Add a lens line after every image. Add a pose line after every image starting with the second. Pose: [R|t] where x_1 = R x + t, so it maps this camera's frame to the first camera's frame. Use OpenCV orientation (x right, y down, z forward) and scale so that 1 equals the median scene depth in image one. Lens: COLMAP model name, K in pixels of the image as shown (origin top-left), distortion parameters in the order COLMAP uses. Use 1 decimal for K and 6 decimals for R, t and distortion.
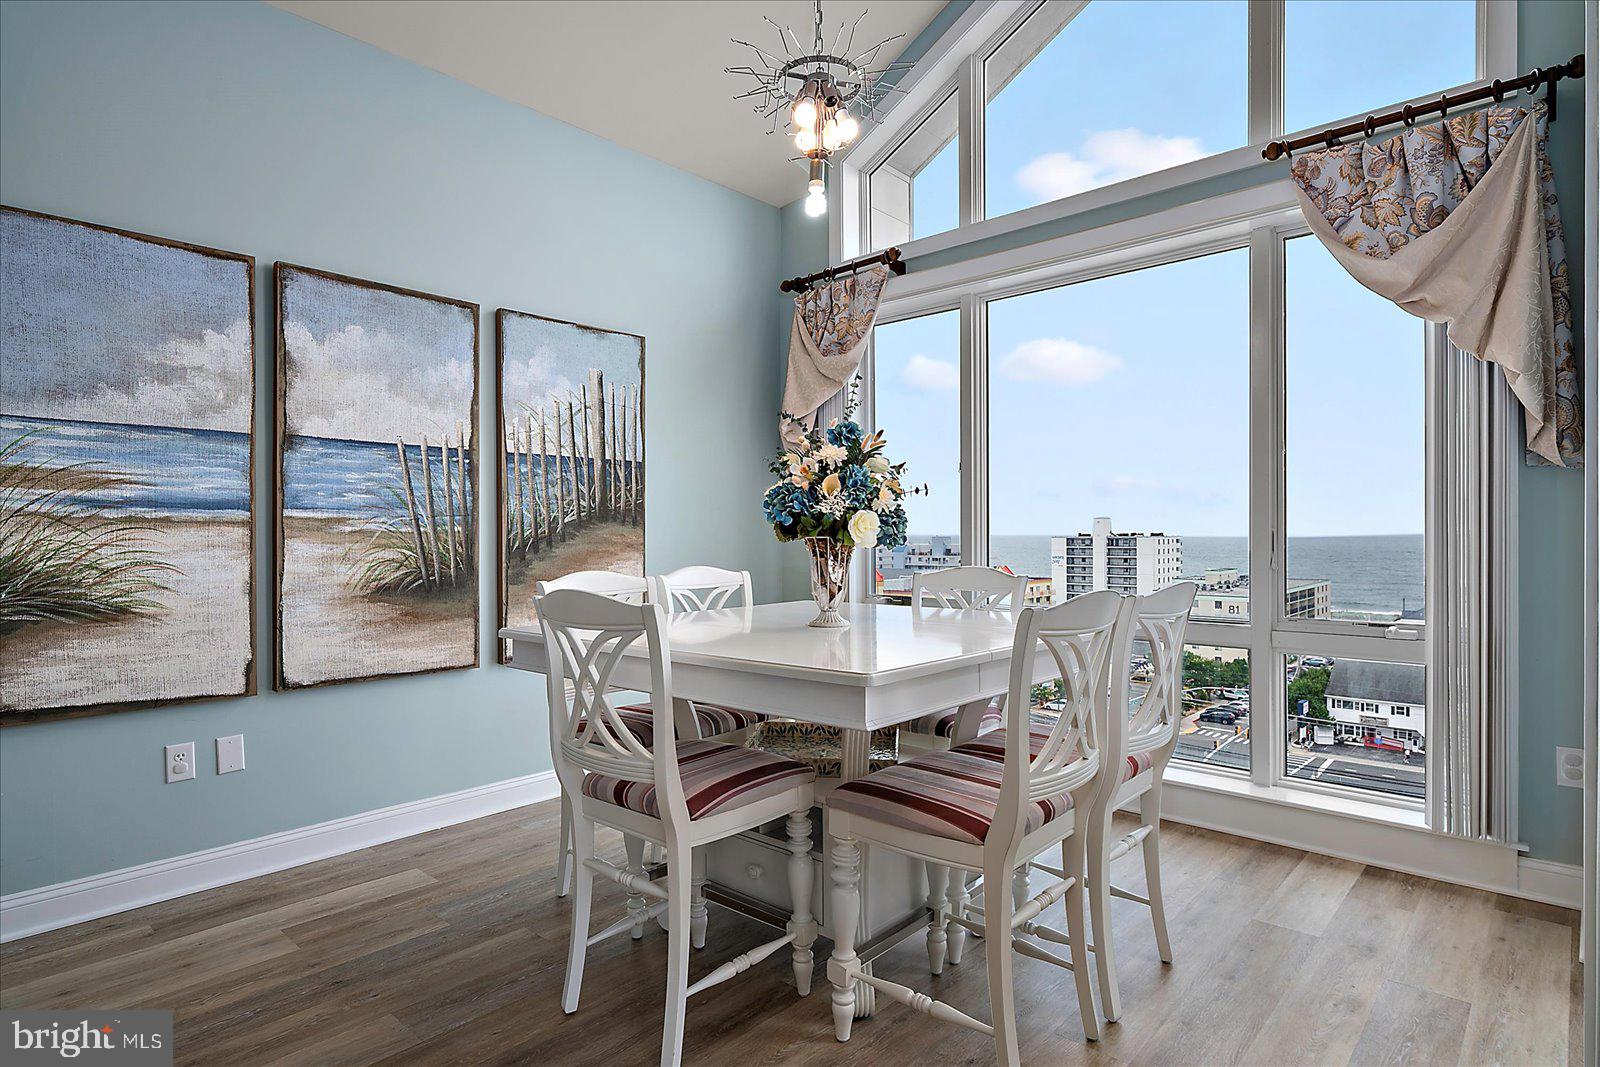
lens RADIAL K [[864.9, 0, 779.2], [0, 864.9, 538.9], [0, 0, 1]] dist [-0.001429, -0.000644]
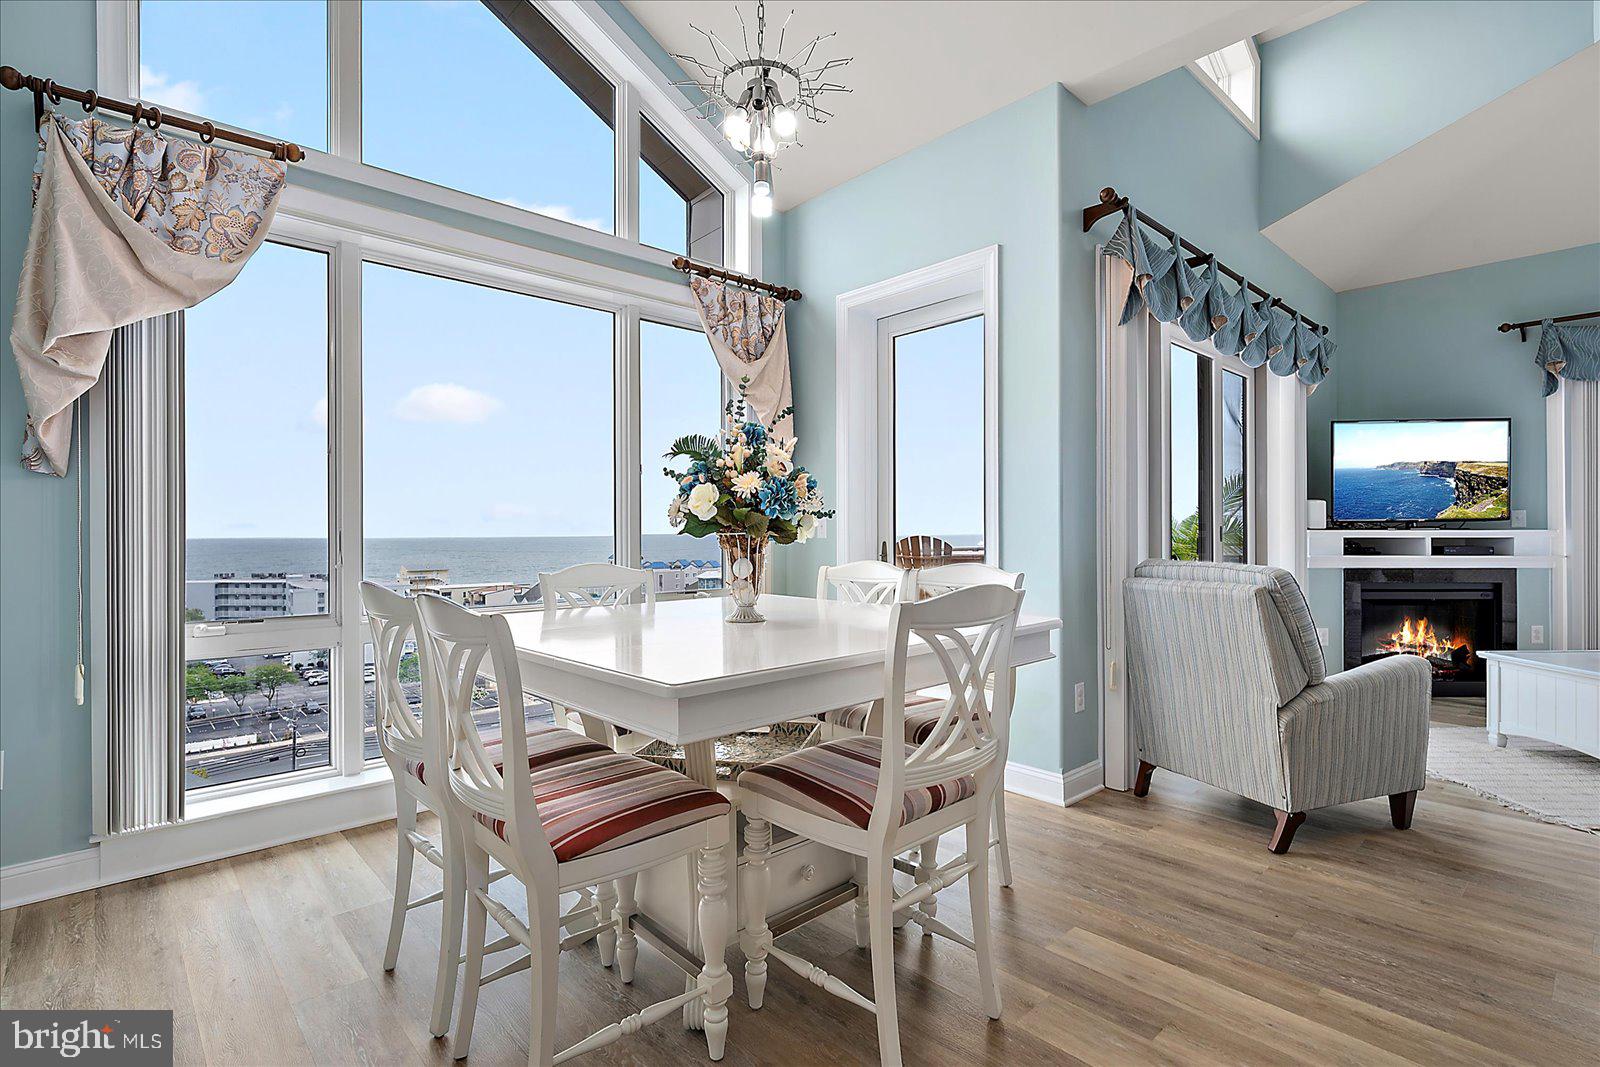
lens RADIAL K [[802.8, 0, 791.2], [0, 802.8, 531.6], [0, 0, 1]] dist [0.000317, 0.000220]
pose [[0.052772, 0.006937, 0.998582, -0.584255], [0.008079, 0.999940, -0.007374, 0.002765], [-0.998574, 0.008457, 0.052713, 0.599882]]
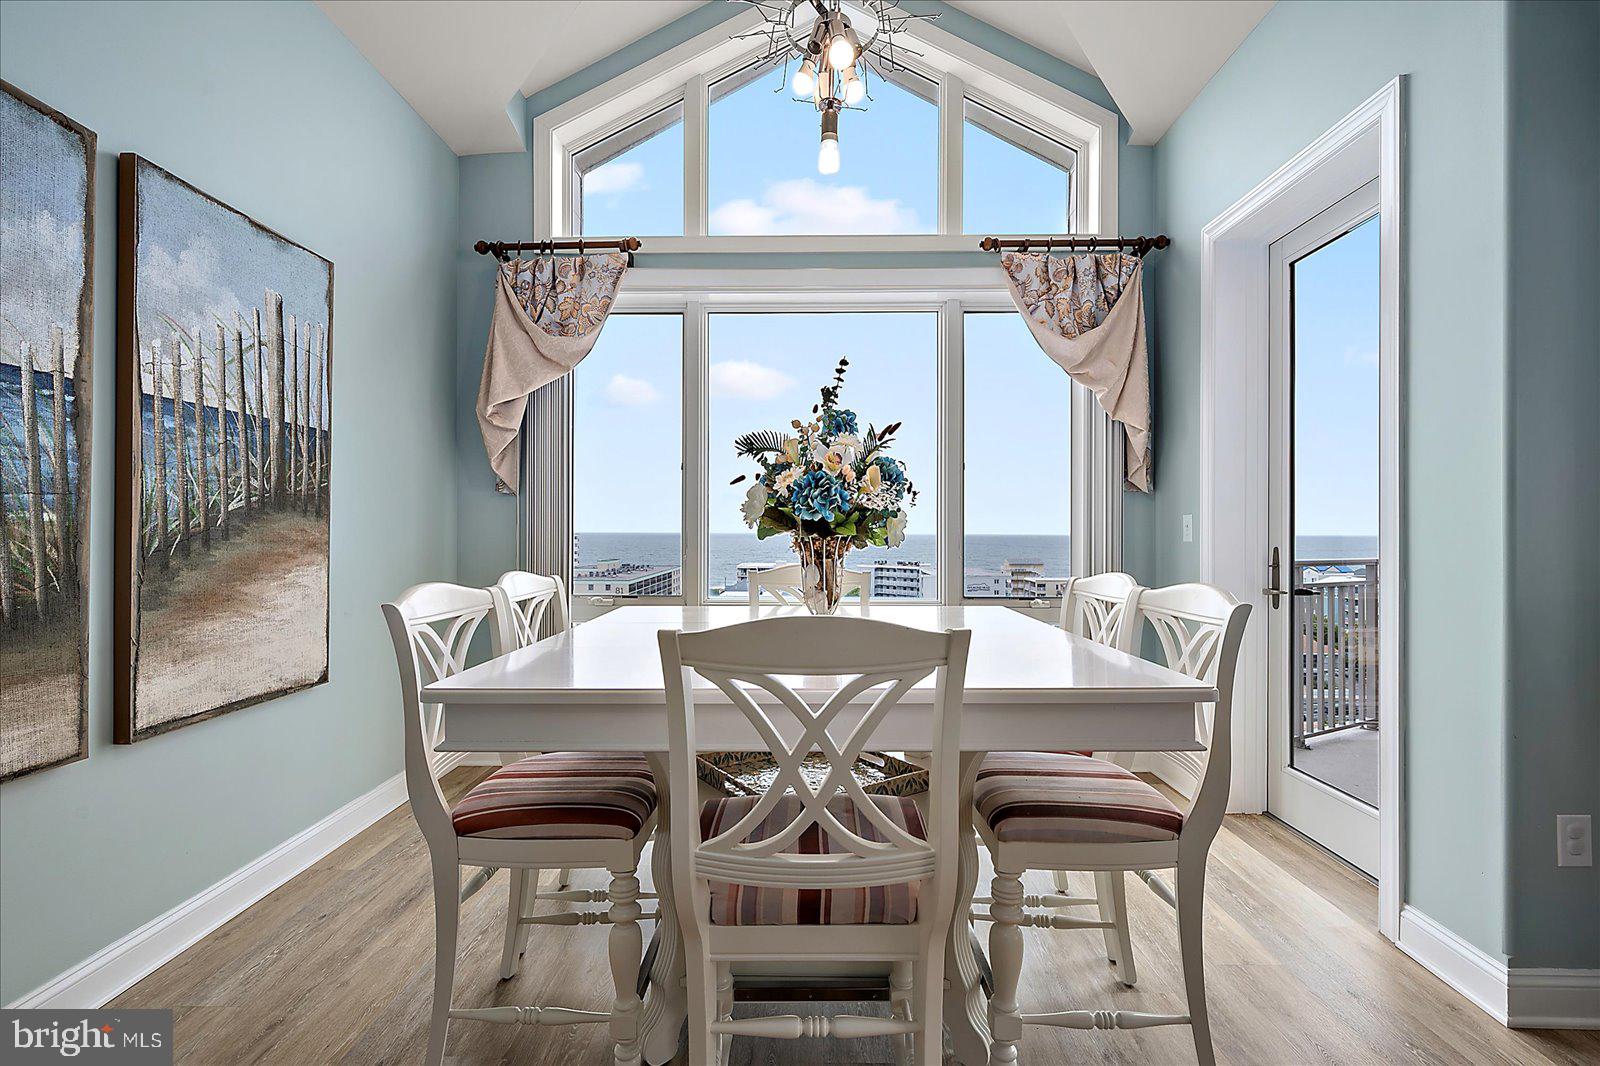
lens RADIAL K [[724.6, 0, 805.0], [0, 724.6, 528.4], [0, 0, 1]] dist [0.000923, 0.000502]
pose [[0.738786, 0.009738, 0.673870, -0.301401], [-0.002614, 0.999929, -0.011584, -0.000075], [-0.673935, 0.006796, 0.738759, 0.297477]]
